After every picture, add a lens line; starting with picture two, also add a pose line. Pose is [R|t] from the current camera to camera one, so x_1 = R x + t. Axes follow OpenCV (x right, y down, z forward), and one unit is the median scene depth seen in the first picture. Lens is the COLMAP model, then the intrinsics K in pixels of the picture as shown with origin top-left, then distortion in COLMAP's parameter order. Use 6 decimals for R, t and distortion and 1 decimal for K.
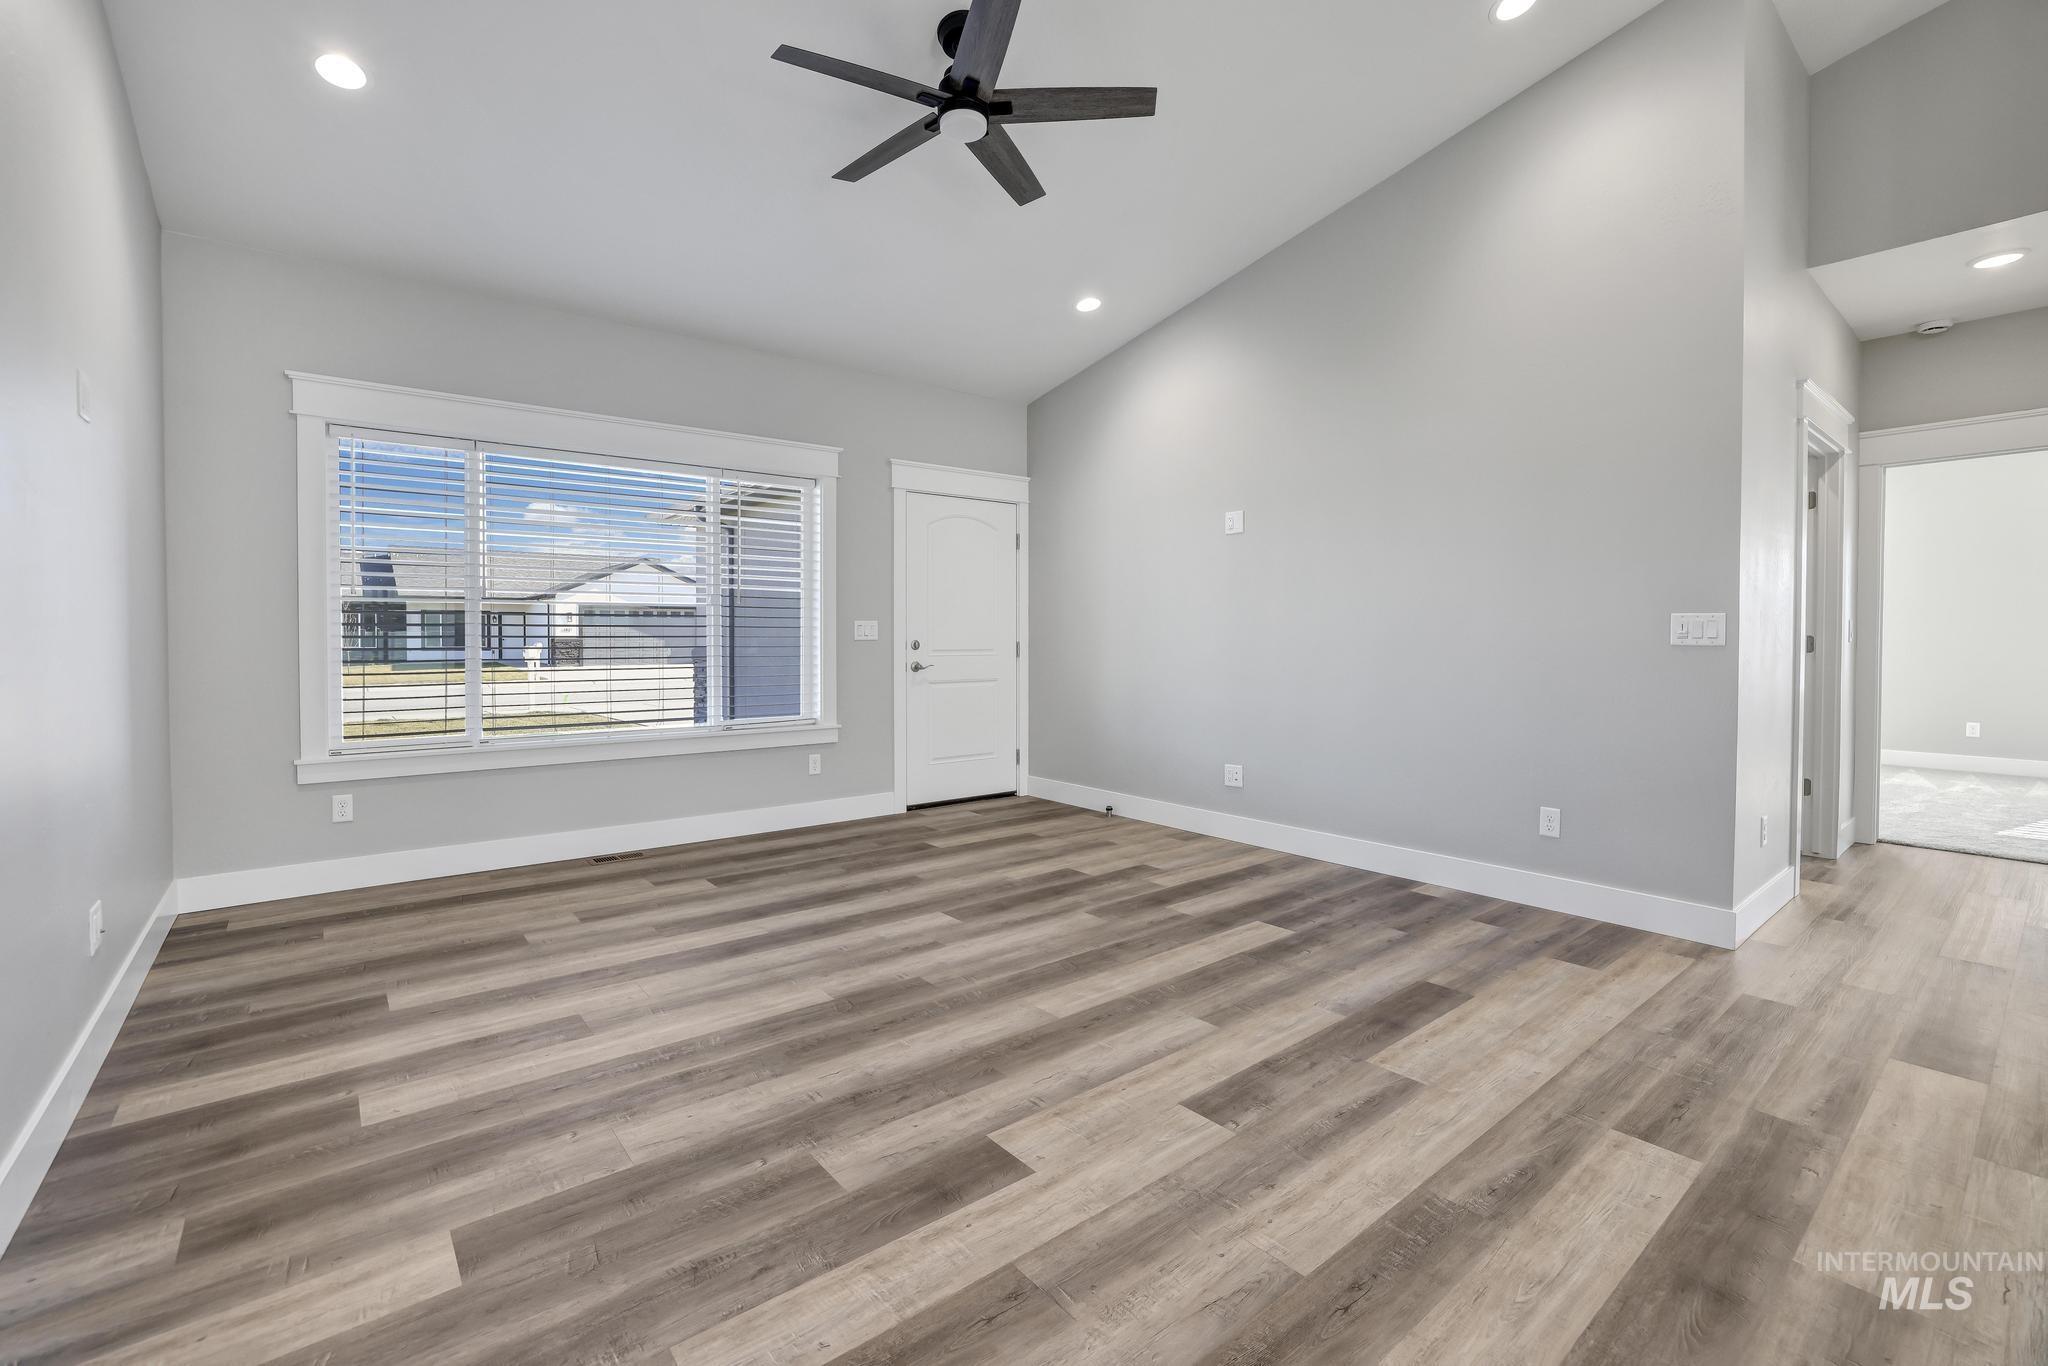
lens RADIAL K [[886.5, 0, 1001.4], [0, 886.5, 657.6], [0, 0, 1]] dist [-0.047734, 0.019284]
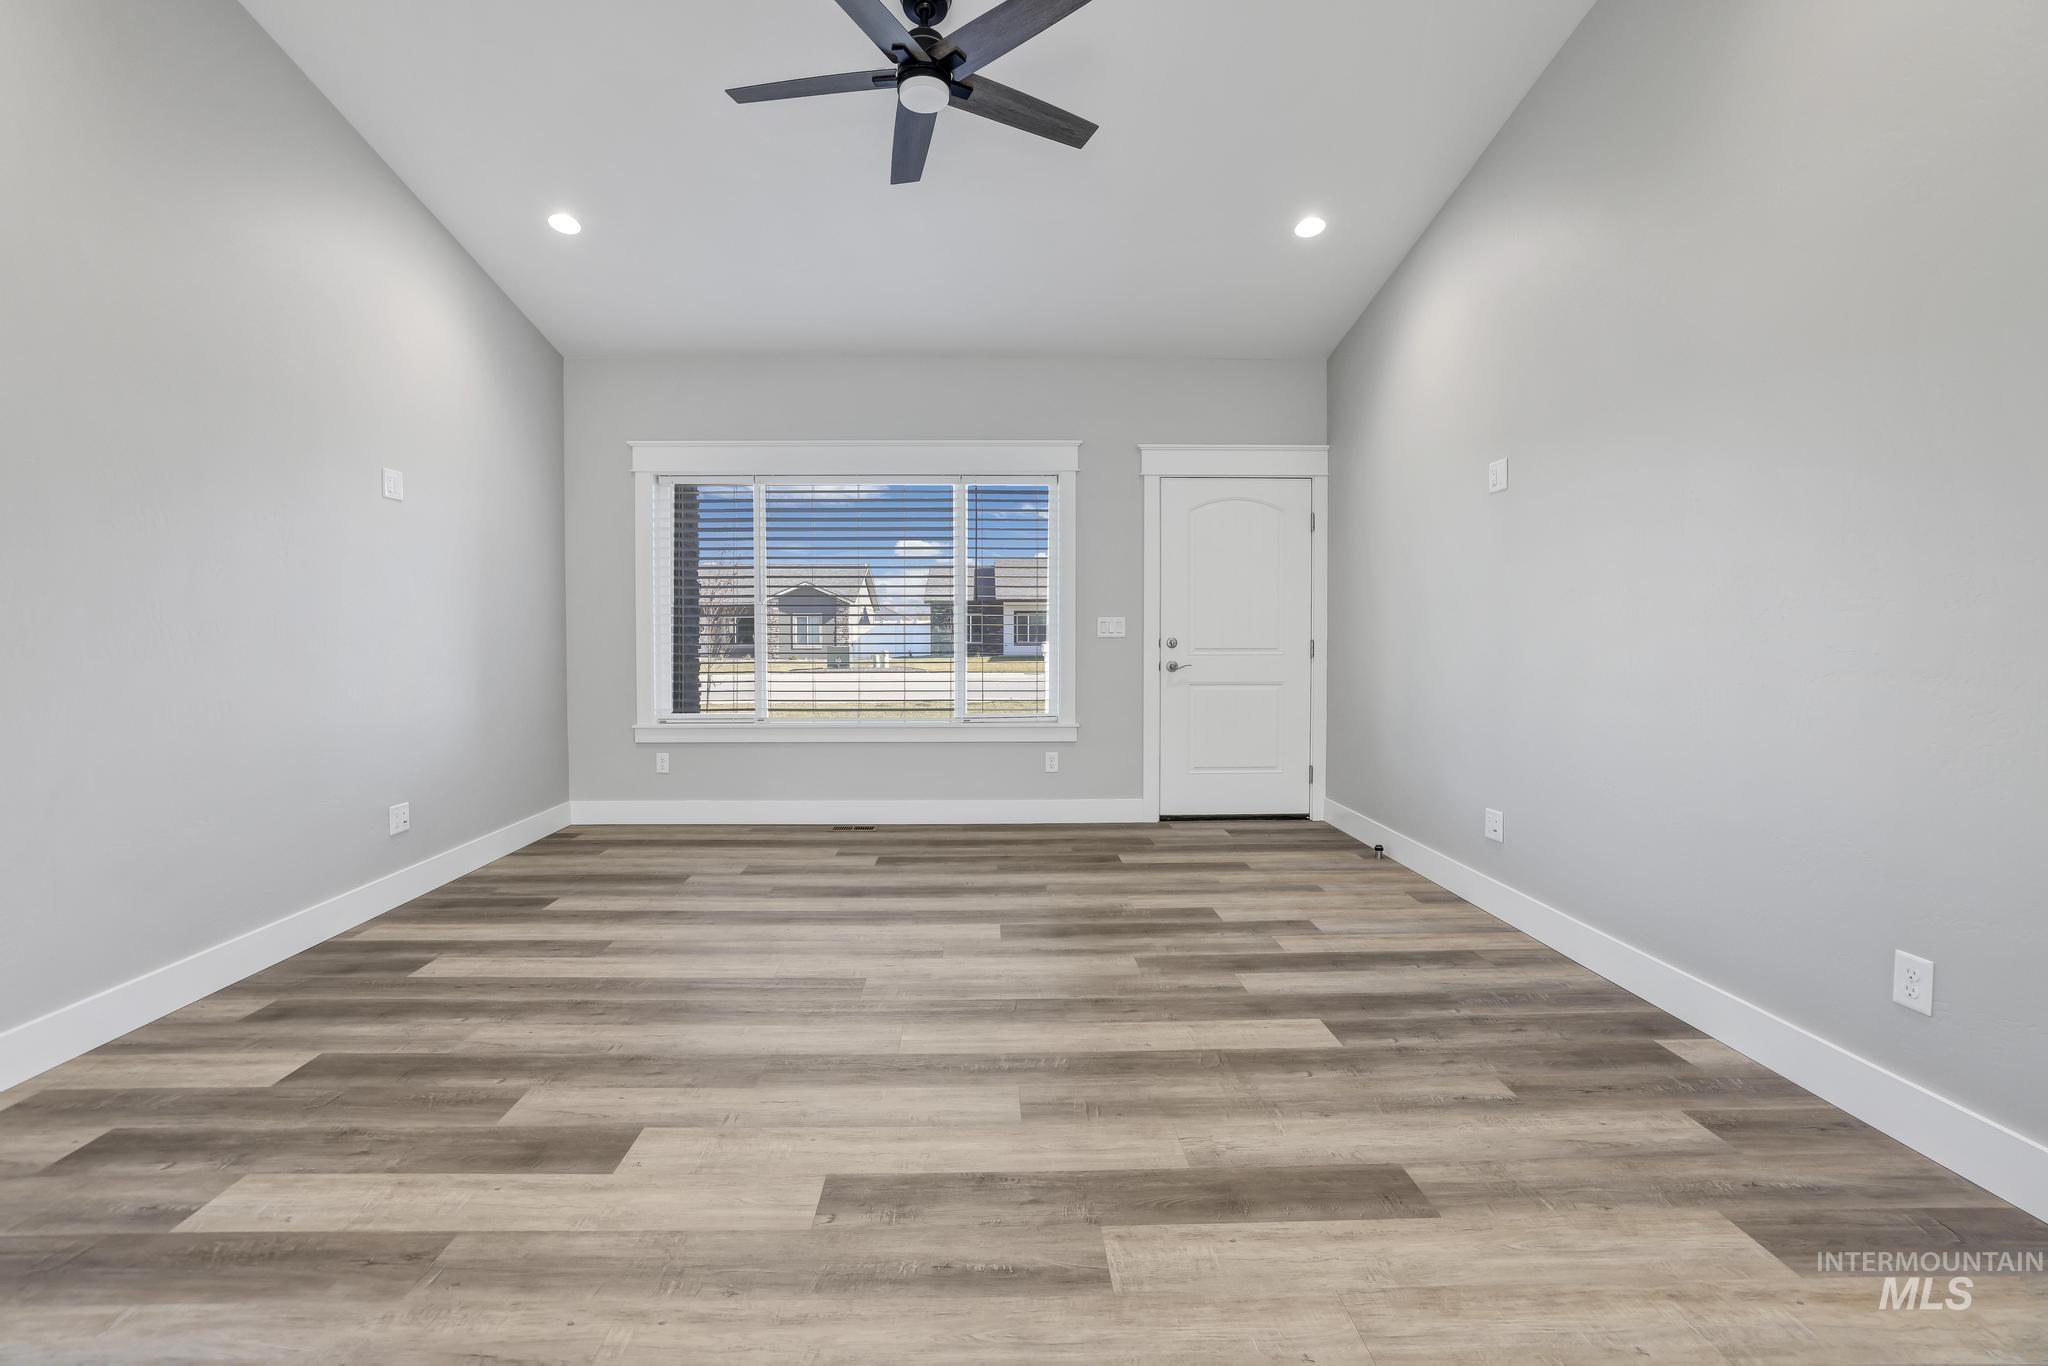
lens RADIAL K [[886.5, 0, 1001.4], [0, 886.5, 657.6], [0, 0, 1]] dist [-0.047734, 0.019284]
pose [[0.797478, 0.015247, -0.603155, 0.559575], [-0.012604, 0.999883, 0.008611, -0.007950], [0.603216, 0.000735, 0.797577, 0.272783]]
